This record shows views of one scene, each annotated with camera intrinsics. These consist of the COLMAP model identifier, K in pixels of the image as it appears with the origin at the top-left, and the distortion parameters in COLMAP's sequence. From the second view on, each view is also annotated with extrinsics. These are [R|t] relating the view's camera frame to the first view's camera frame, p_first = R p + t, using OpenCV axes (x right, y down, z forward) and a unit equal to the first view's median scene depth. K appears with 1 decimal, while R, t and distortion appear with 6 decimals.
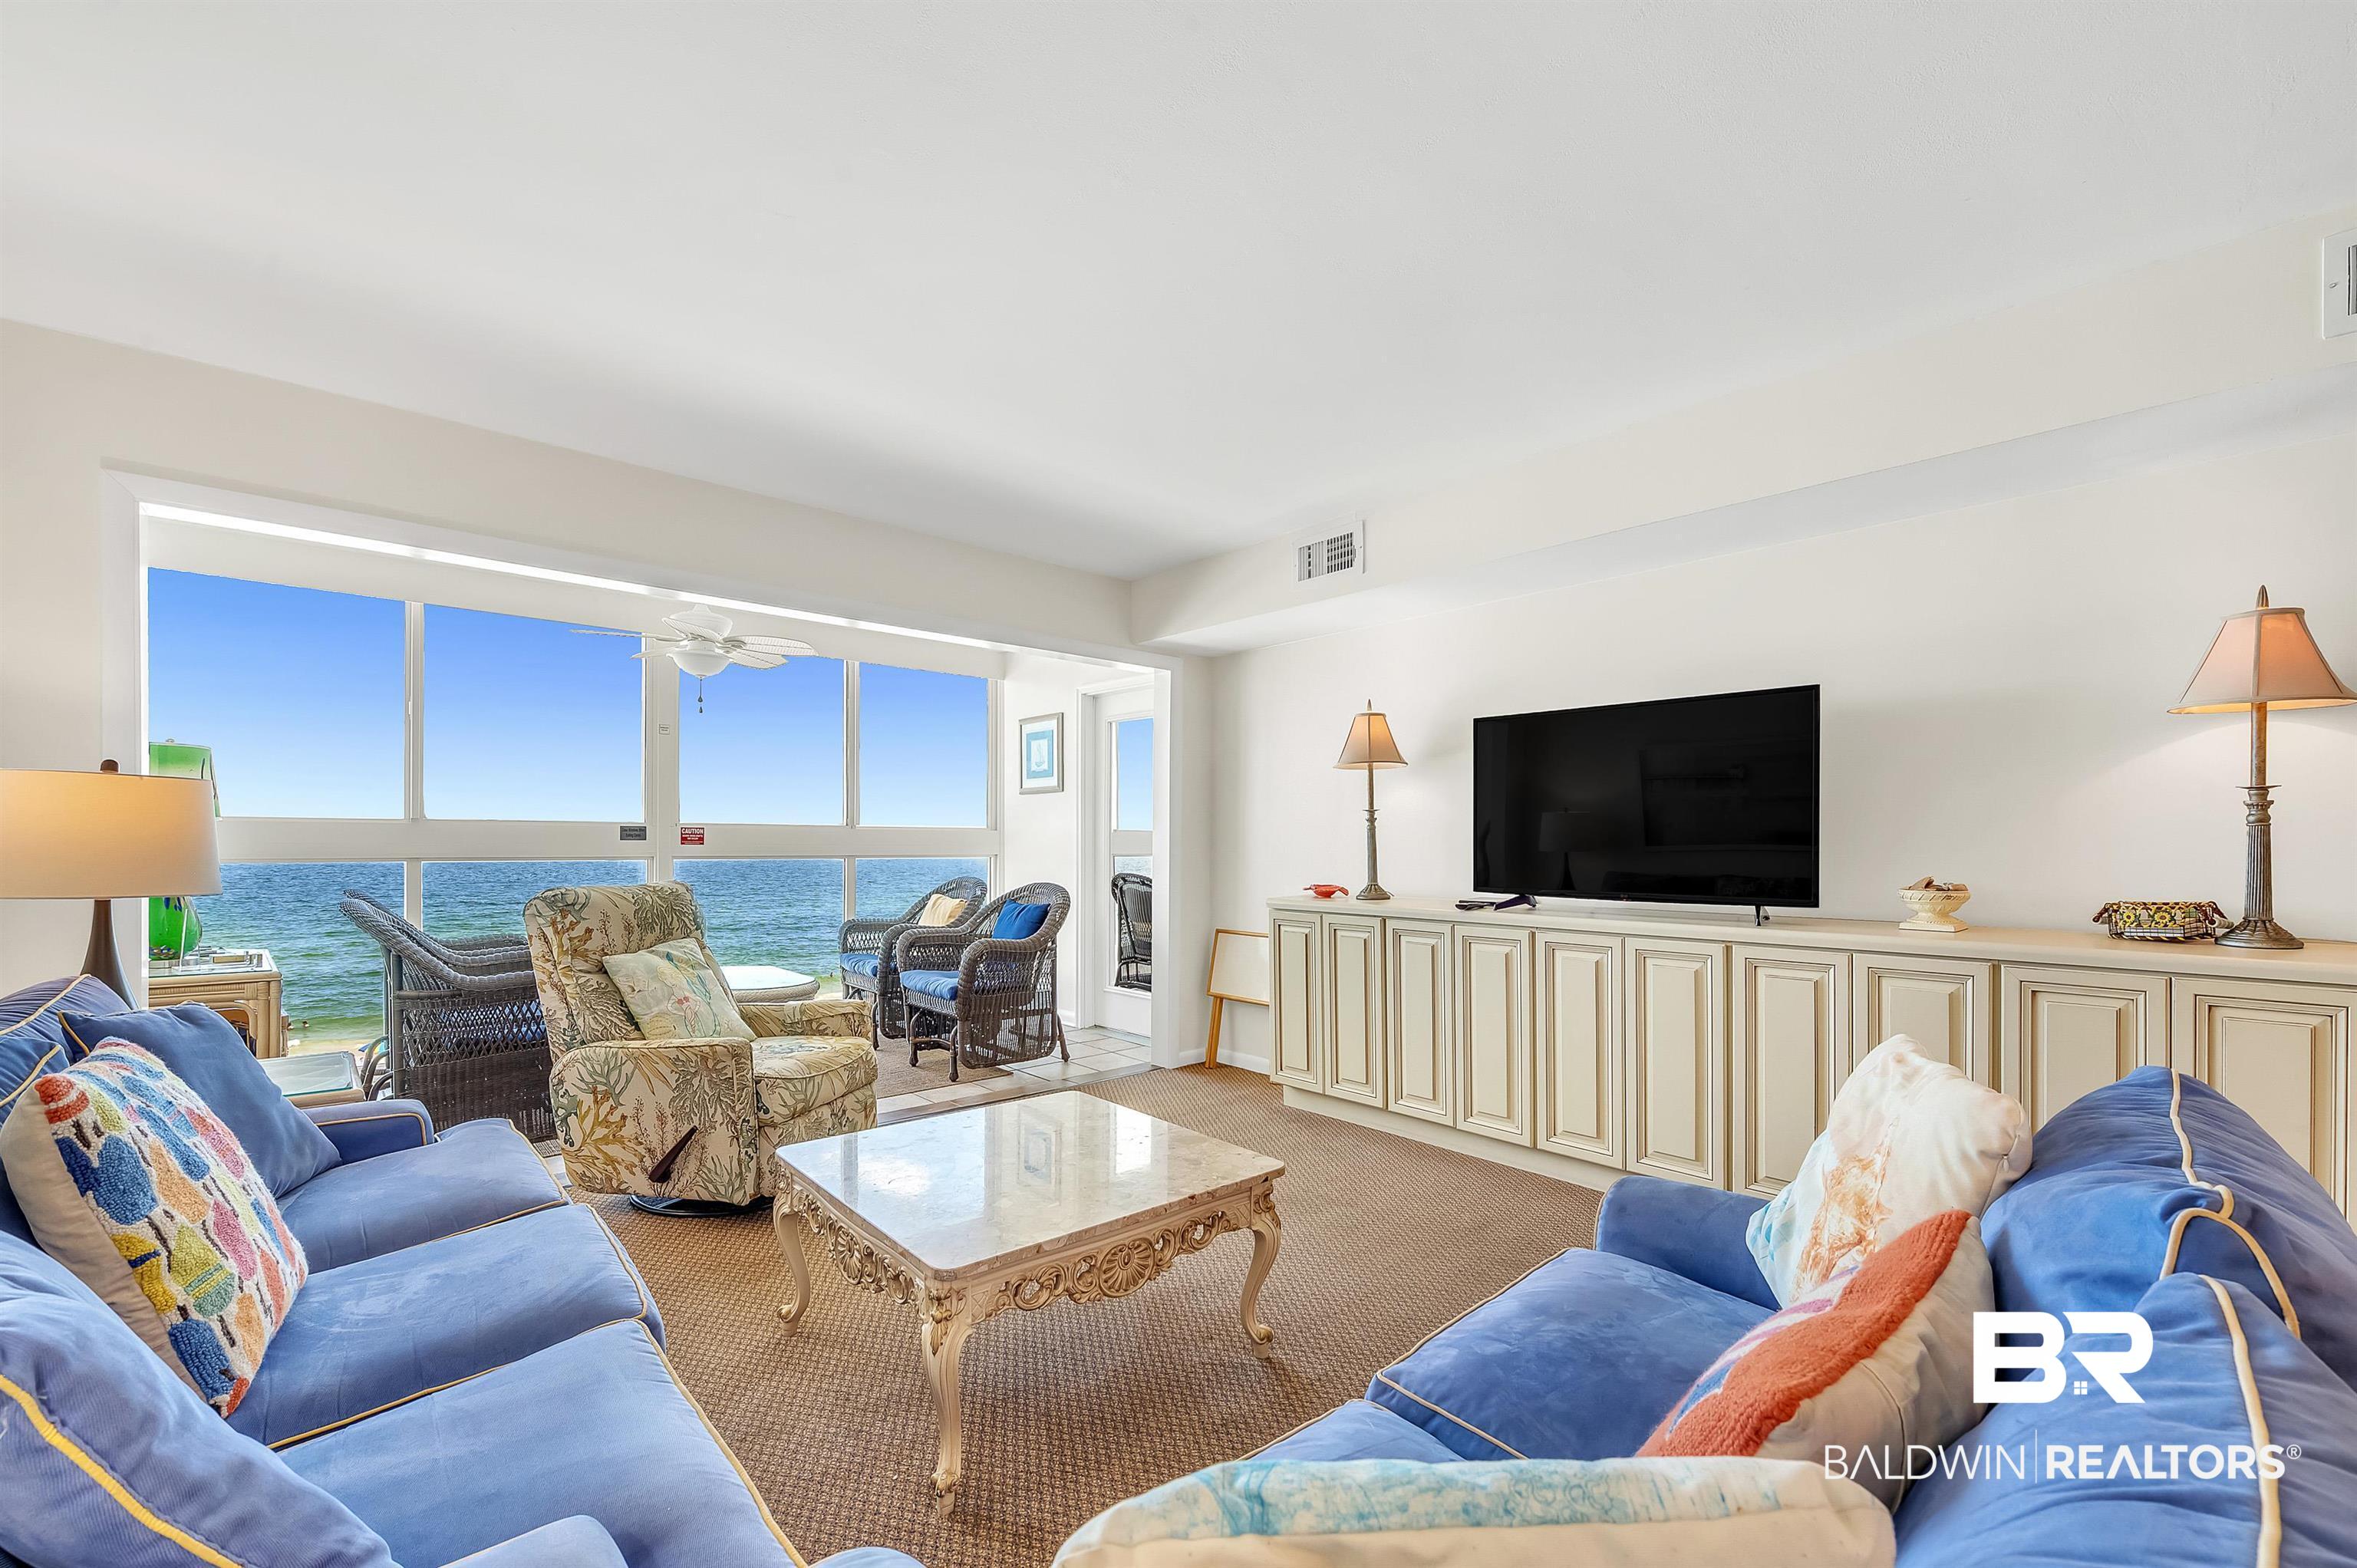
lens RADIAL K [[967.9, 0, 1182.8], [0, 967.9, 848.5], [0, 0, 1]] dist [-0.004062, -0.000632]
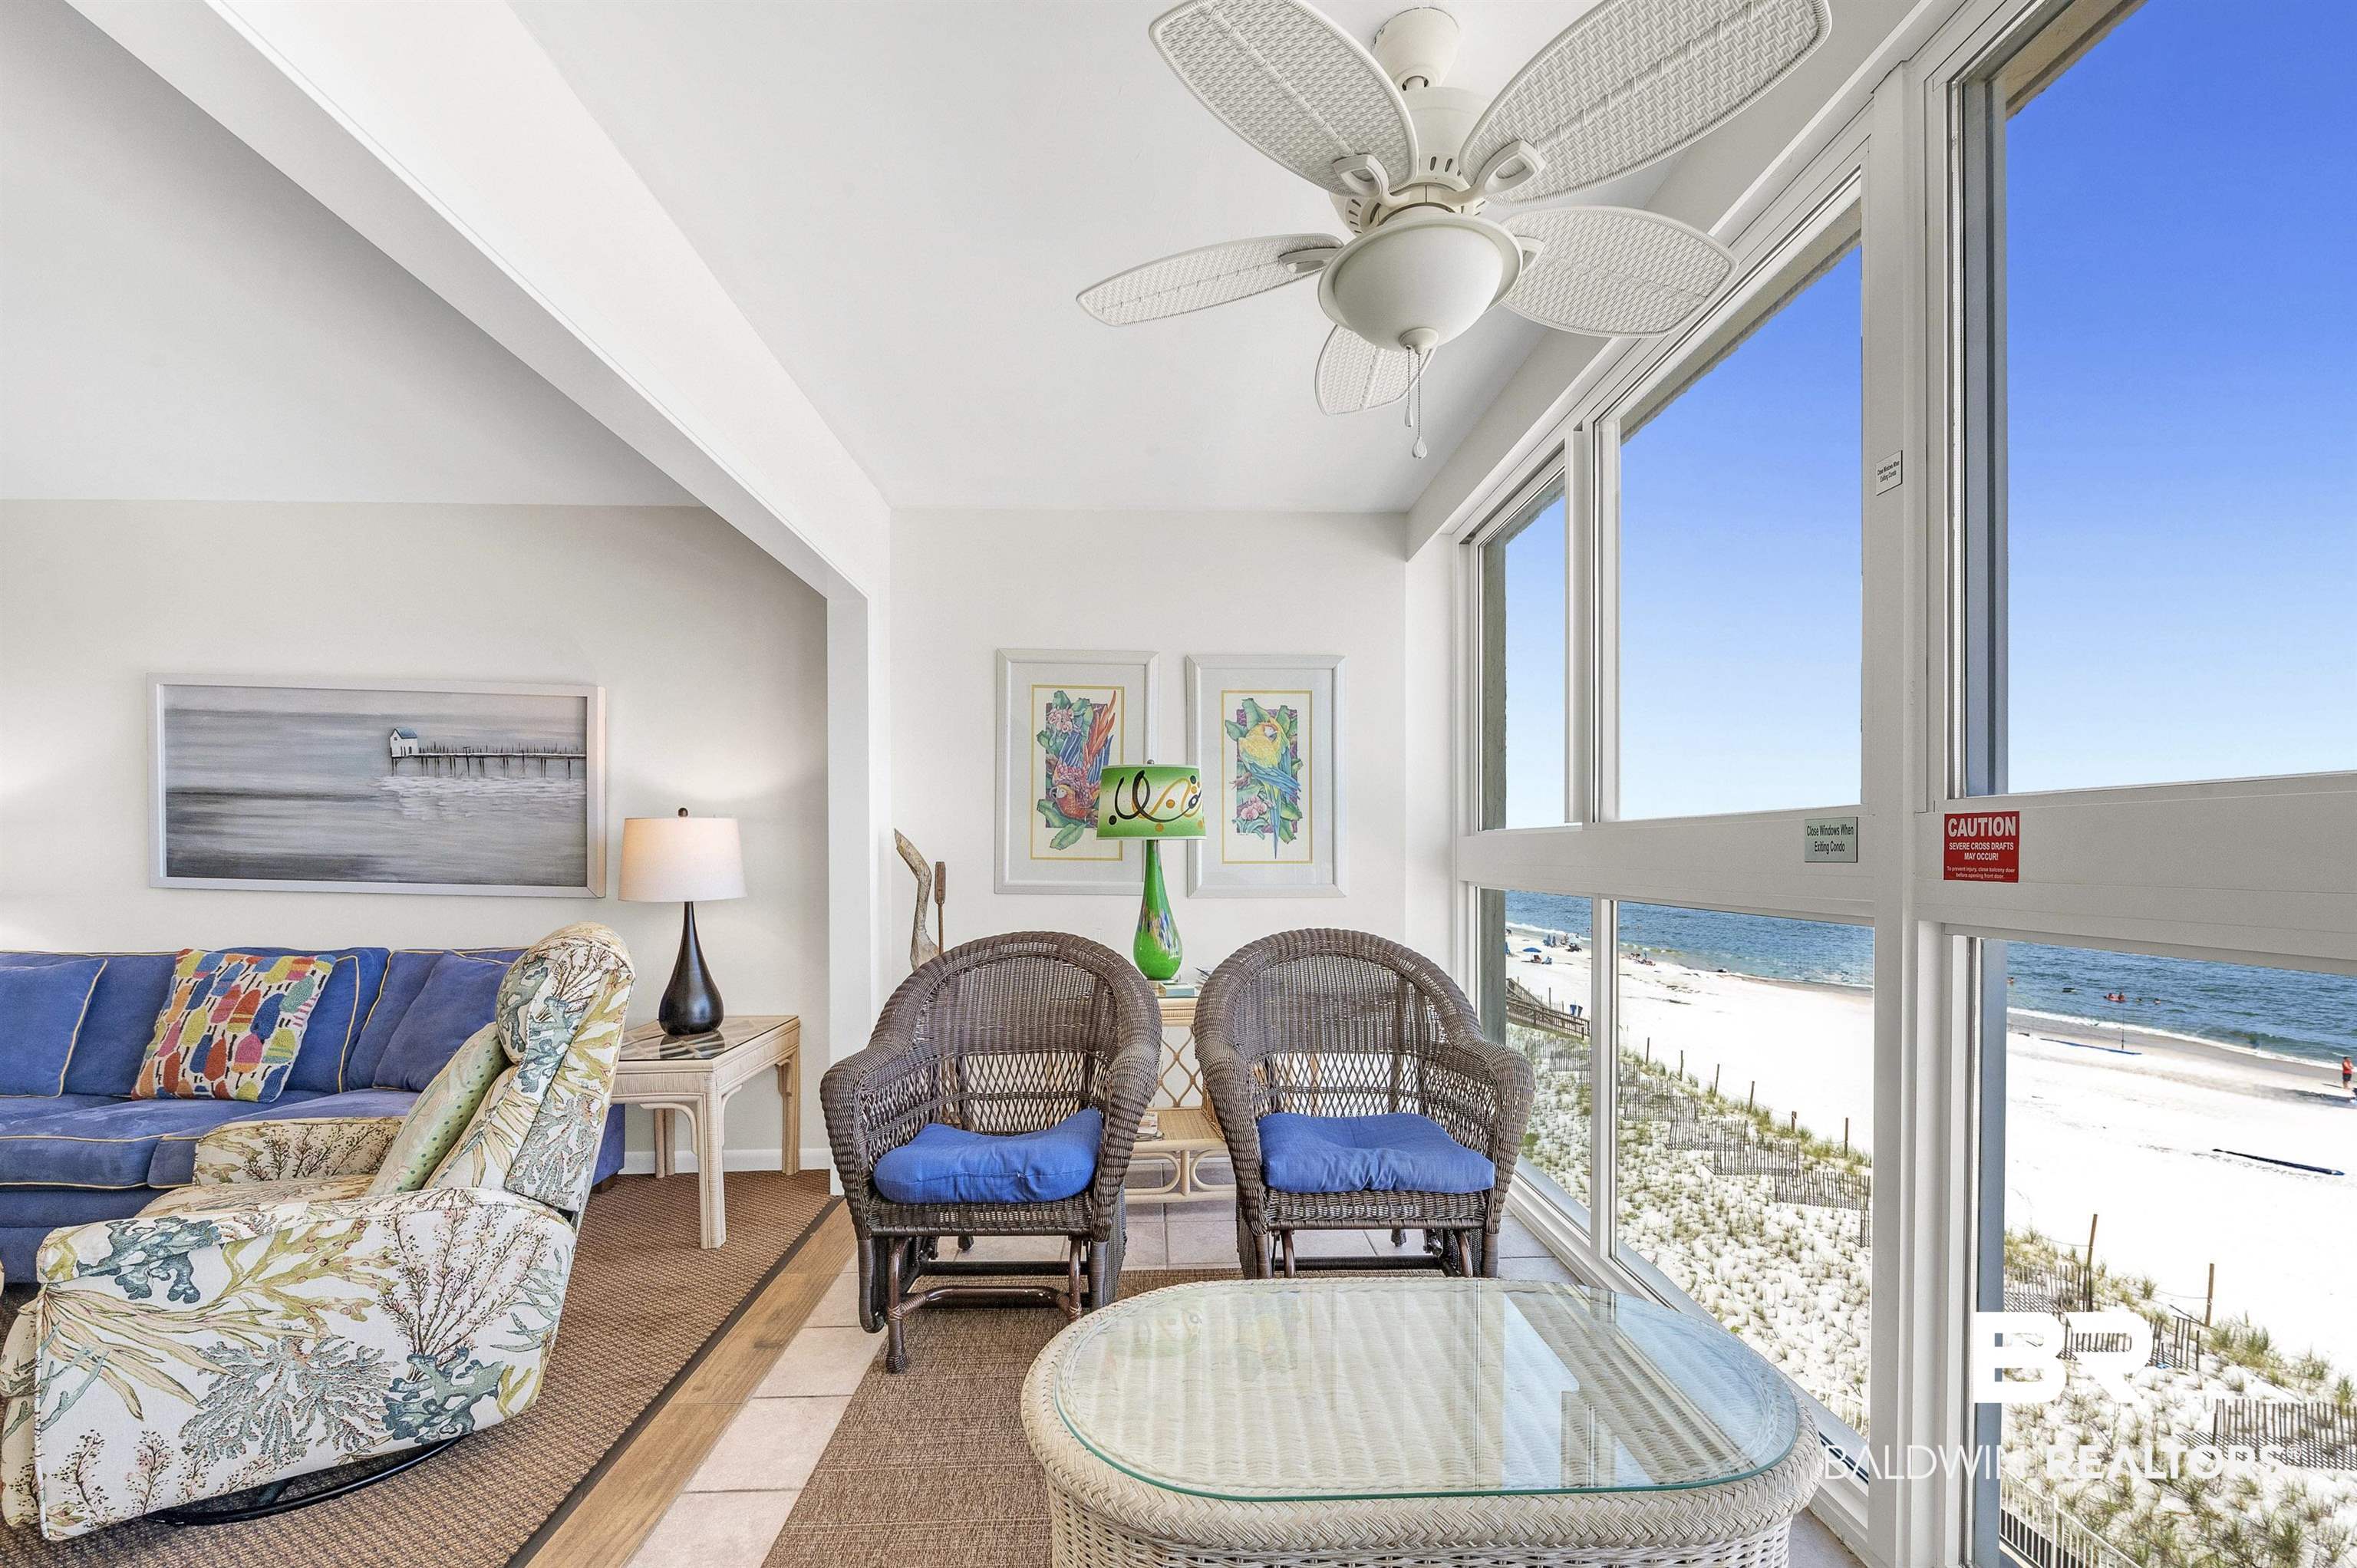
lens RADIAL K [[947.5, 0, 1185.5], [0, 947.5, 862.8], [0, 0, 1]] dist [-0.000467, 0.000030]
pose [[-0.632669, 0.003930, -0.774412, -0.256445], [-0.005511, 0.999939, 0.009578, -0.013825], [0.774403, 0.010328, -0.632609, 1.369980]]
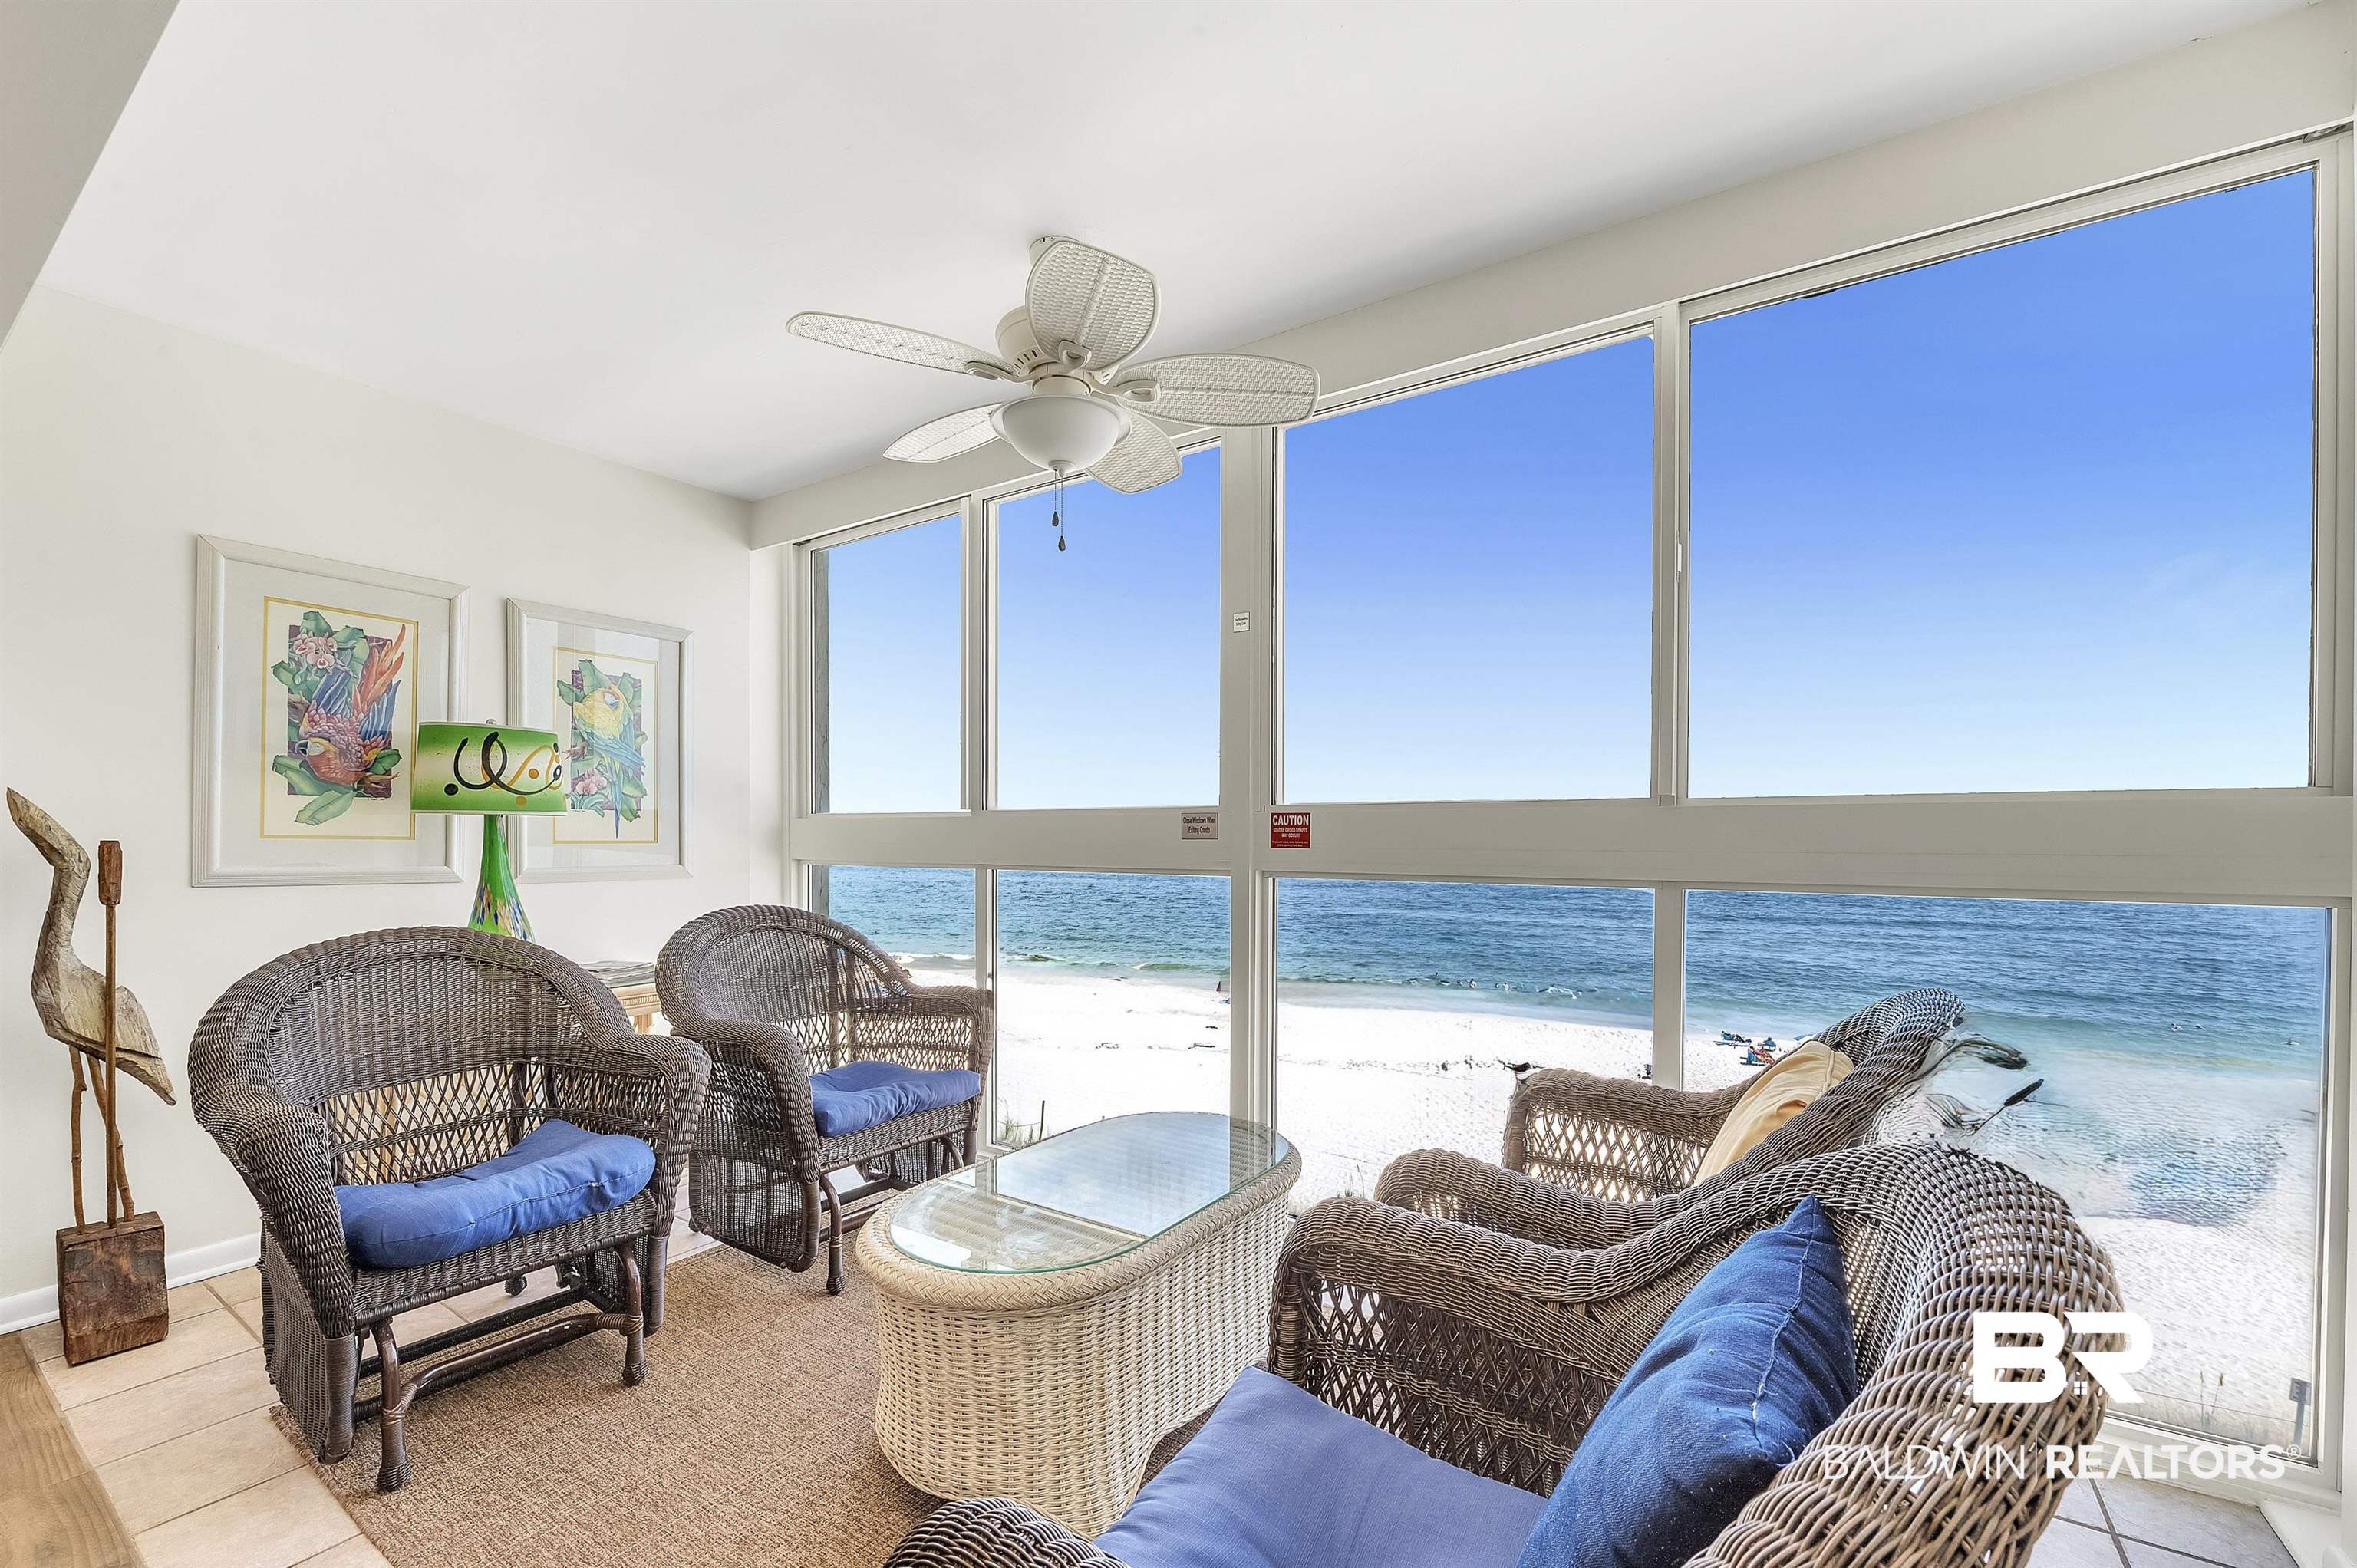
lens RADIAL K [[967.9, 0, 1182.8], [0, 967.9, 848.5], [0, 0, 1]] dist [-0.004062, -0.000632]
pose [[0.248692, 0.005447, -0.968567, -0.067993], [-0.007084, 0.999968, 0.003804, -0.007382], [0.968557, 0.005915, 0.248722, 1.137637]]
